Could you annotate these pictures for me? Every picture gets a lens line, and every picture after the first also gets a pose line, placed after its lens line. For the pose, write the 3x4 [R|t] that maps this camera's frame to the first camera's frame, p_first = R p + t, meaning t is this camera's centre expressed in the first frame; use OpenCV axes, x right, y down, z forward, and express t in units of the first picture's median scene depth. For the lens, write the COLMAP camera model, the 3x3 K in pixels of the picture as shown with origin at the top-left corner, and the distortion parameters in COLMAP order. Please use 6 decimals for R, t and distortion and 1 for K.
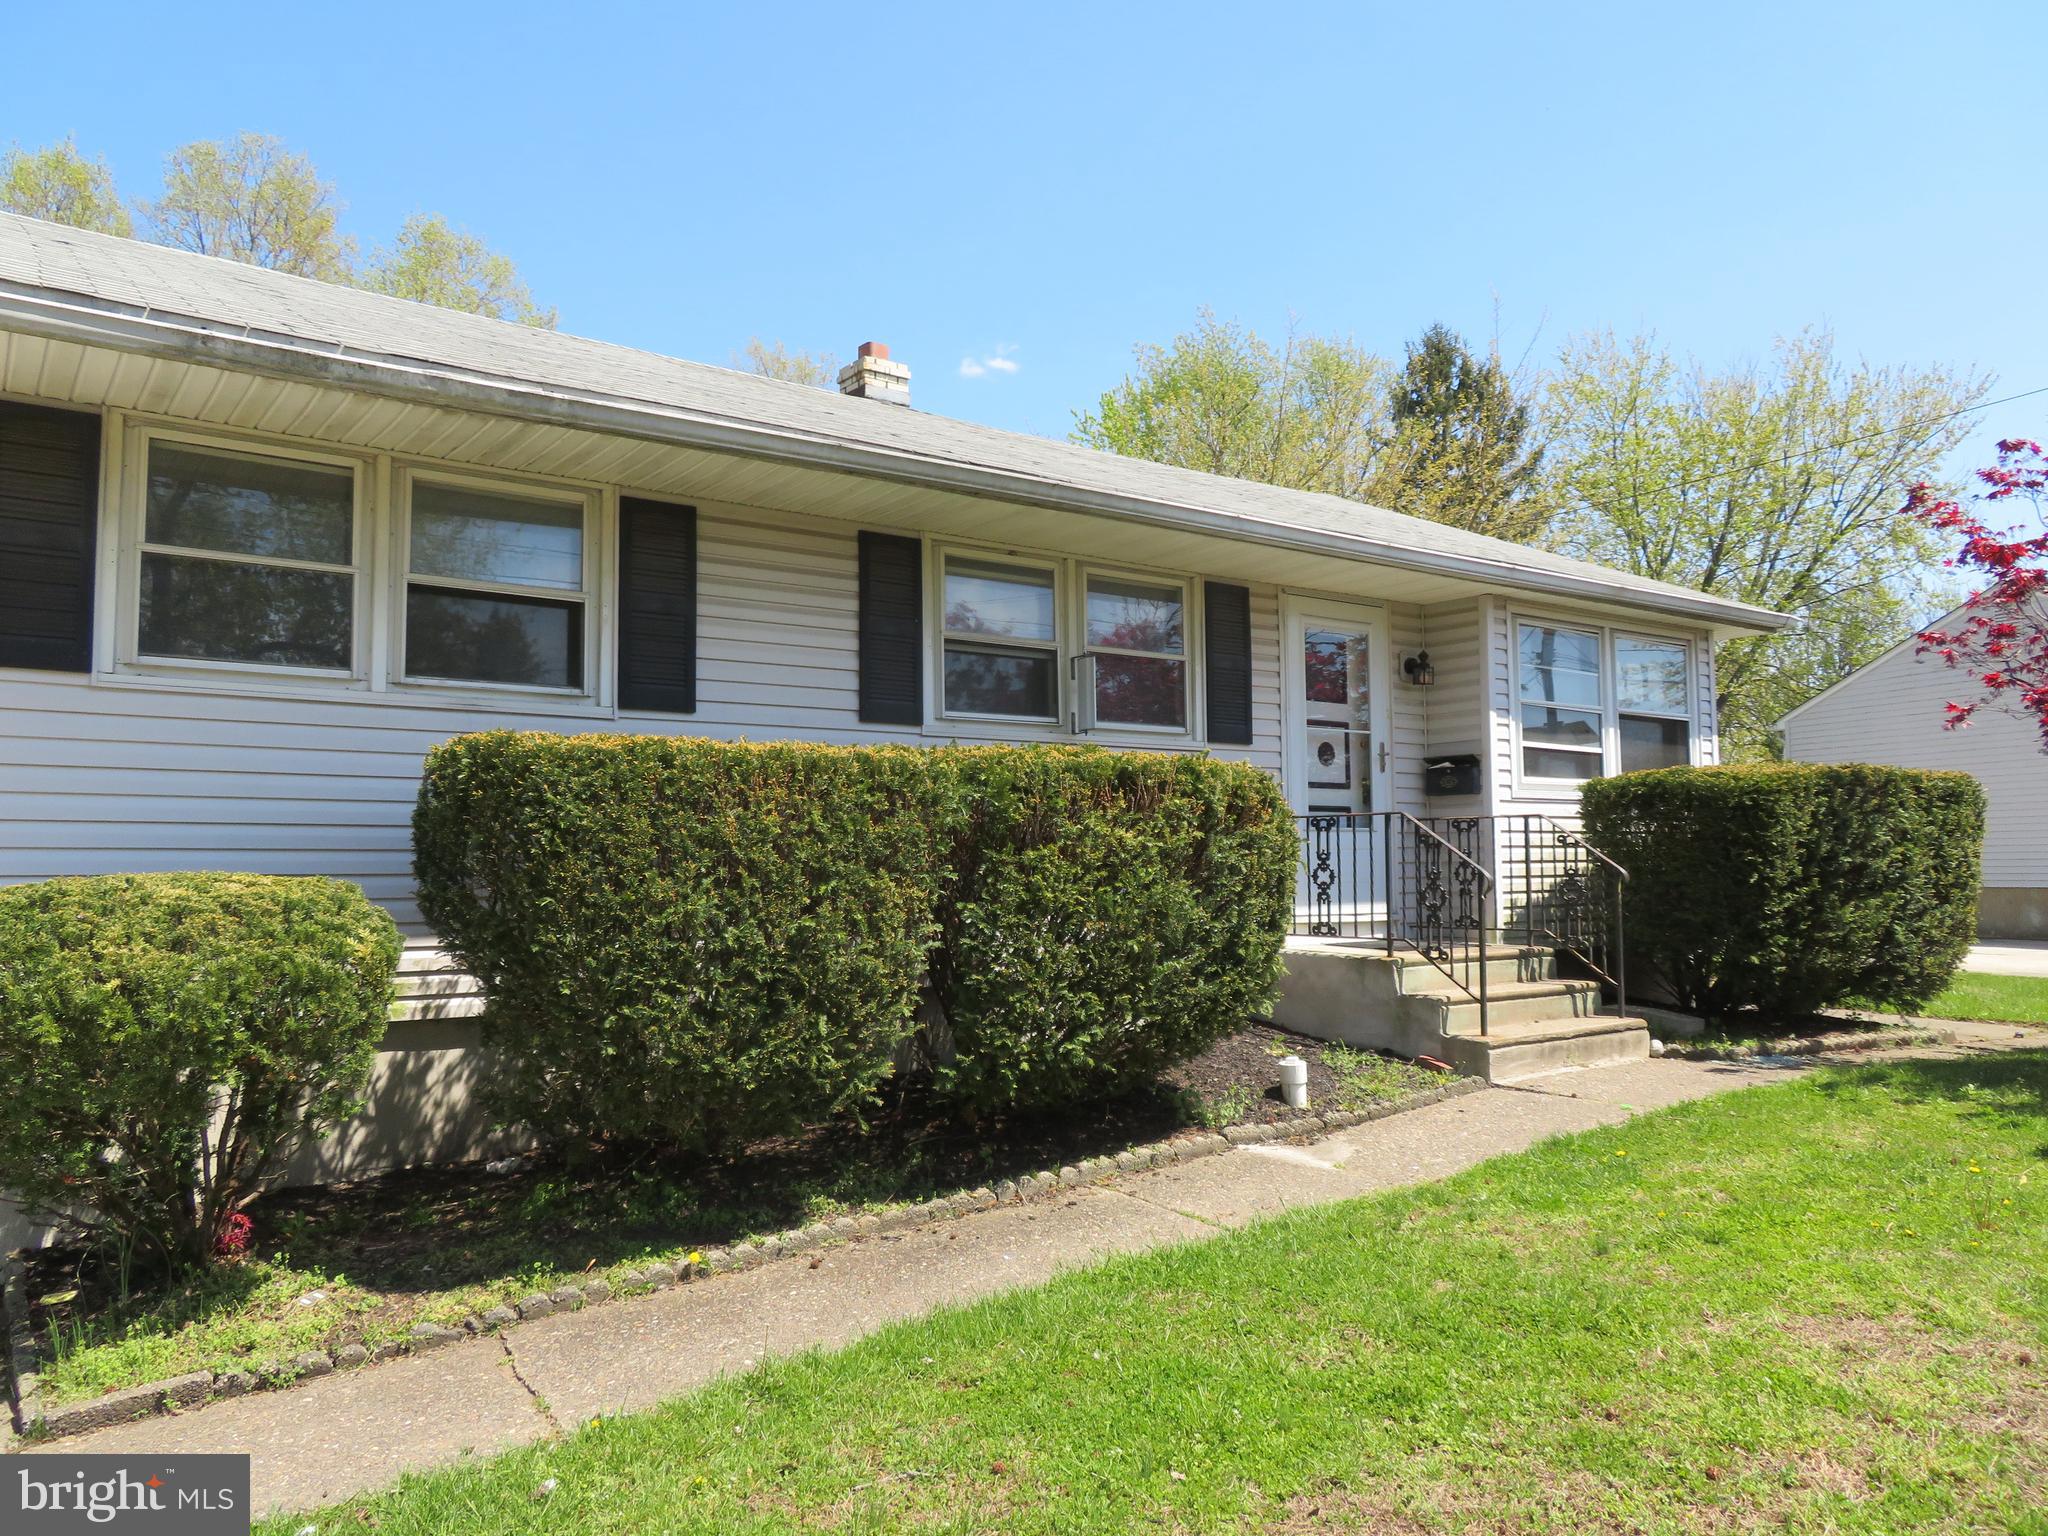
lens RADIAL K [[1443.0, 0, 1024.2], [0, 1443.0, 776.8], [0, 0, 1]] dist [-0.024581, 0.012390]
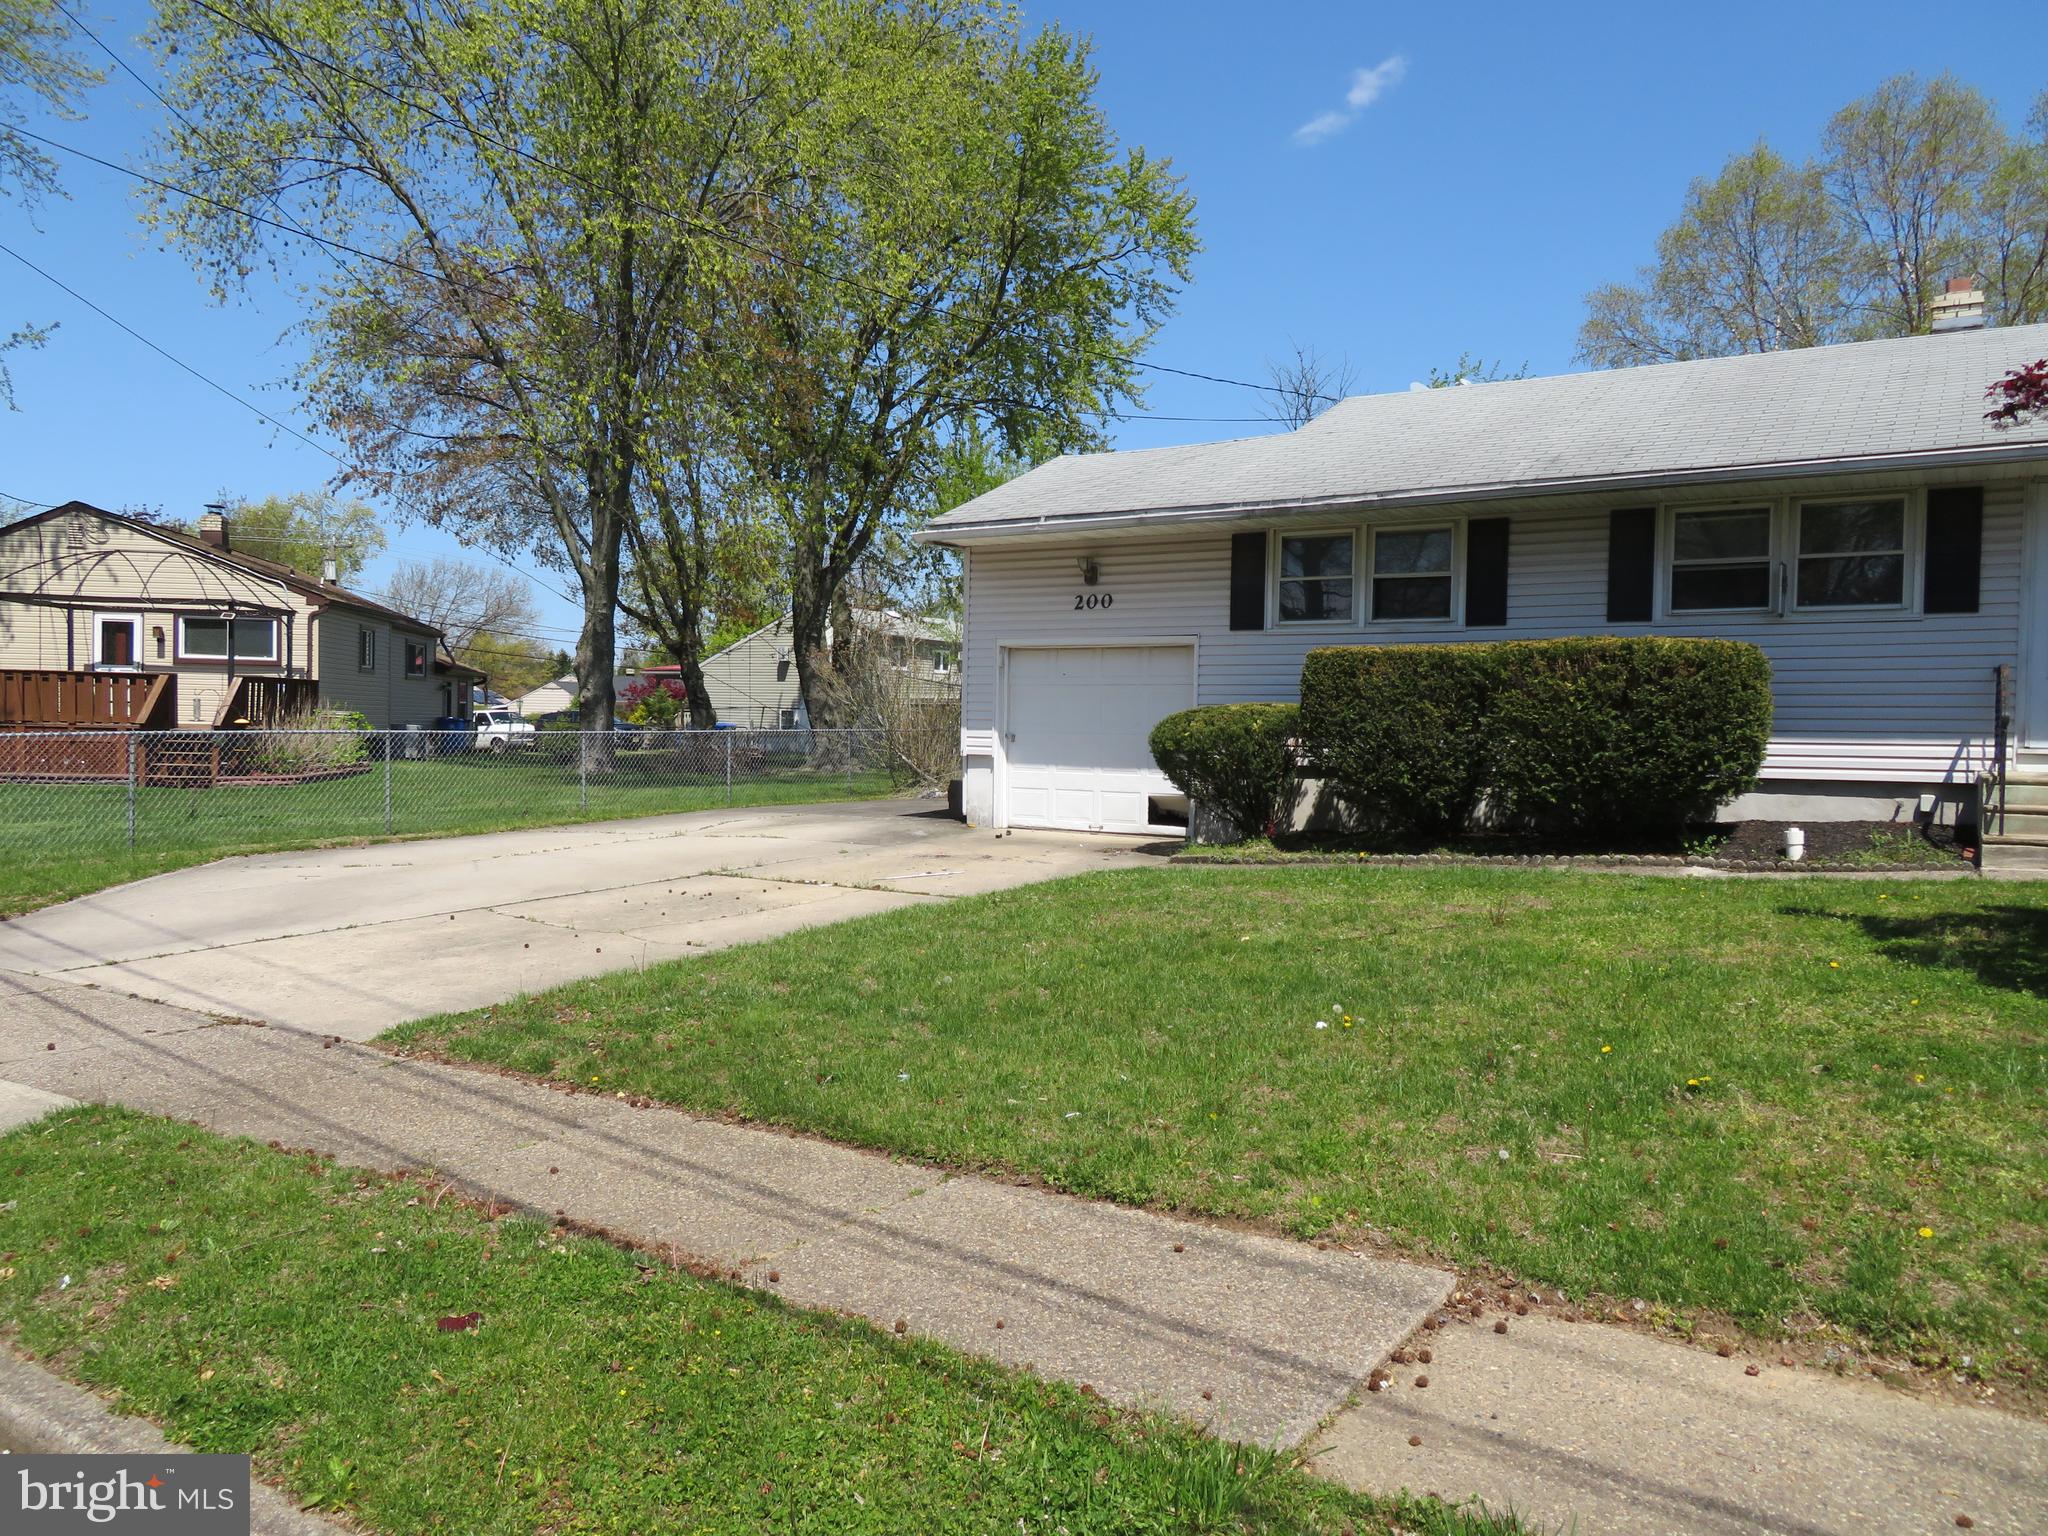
lens RADIAL K [[1443.0, 0, 1025.0], [0, 1443.0, 773.6], [0, 0, 1]] dist [-0.024581, 0.012390]
pose [[0.346259, 0.044841, -0.937067, 1.378429], [0.041481, 0.997148, 0.063044, 0.006907], [0.937221, -0.060700, 0.343411, -0.294392]]
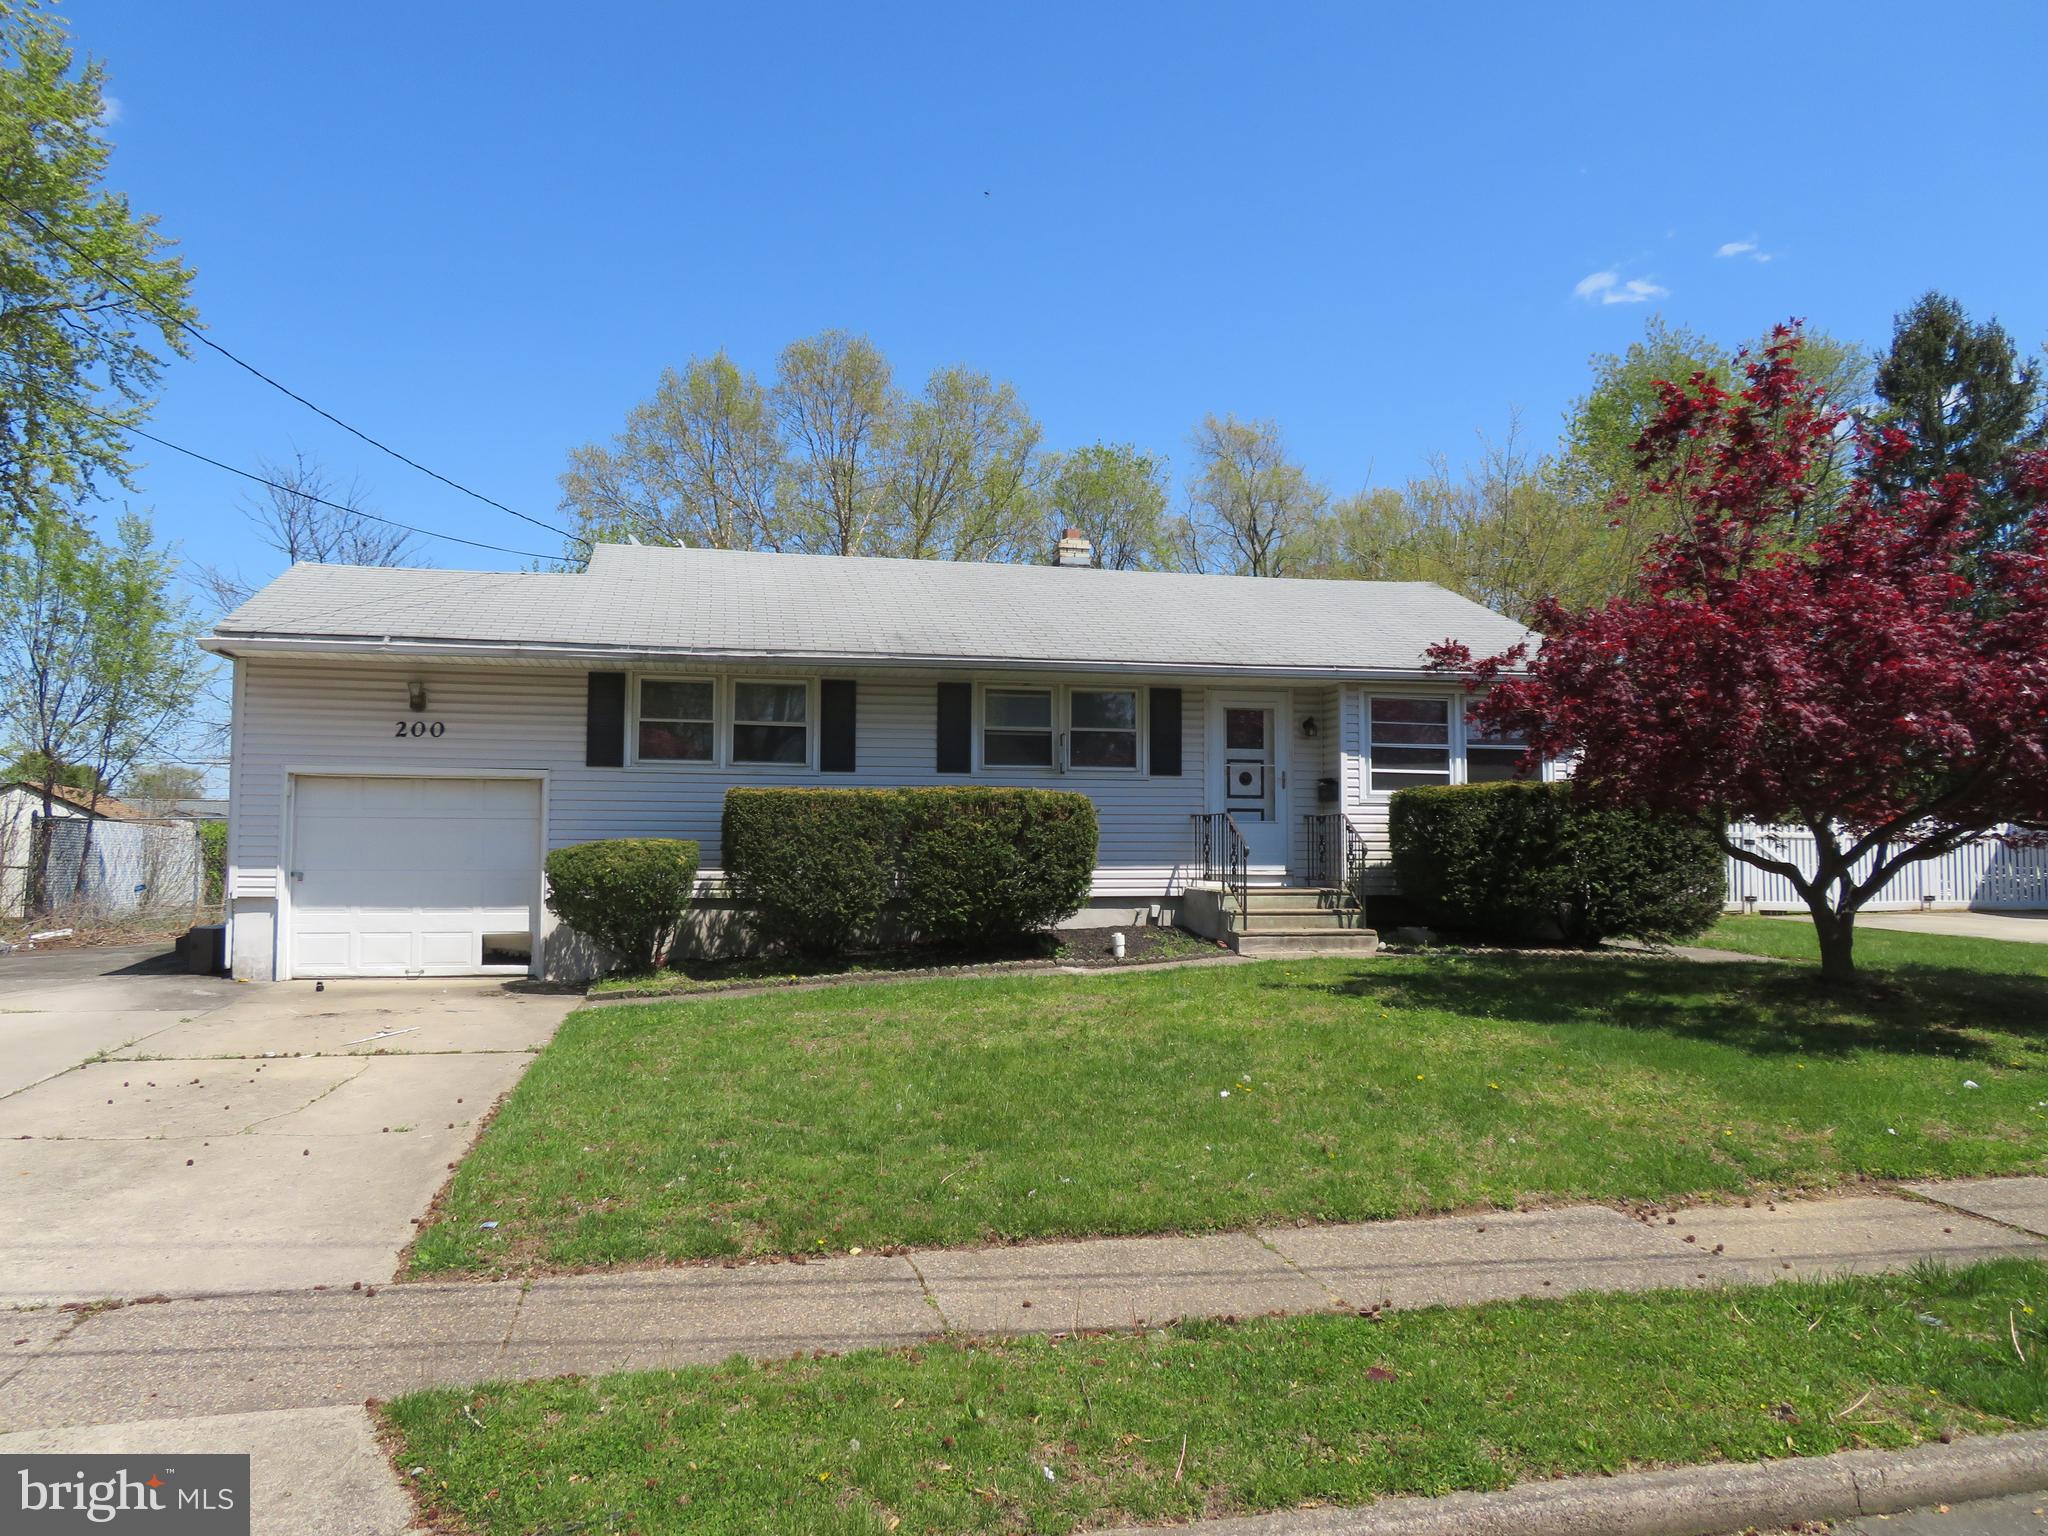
lens RADIAL K [[1443.0, 0, 1021.3], [0, 1443.0, 754.6], [0, 0, 1]] dist [-0.024581, 0.012390]
pose [[0.910956, -0.018691, -0.412079, 0.949752], [0.015550, 0.999819, -0.010974, -0.041771], [0.412210, 0.003589, 0.911082, -0.970956]]
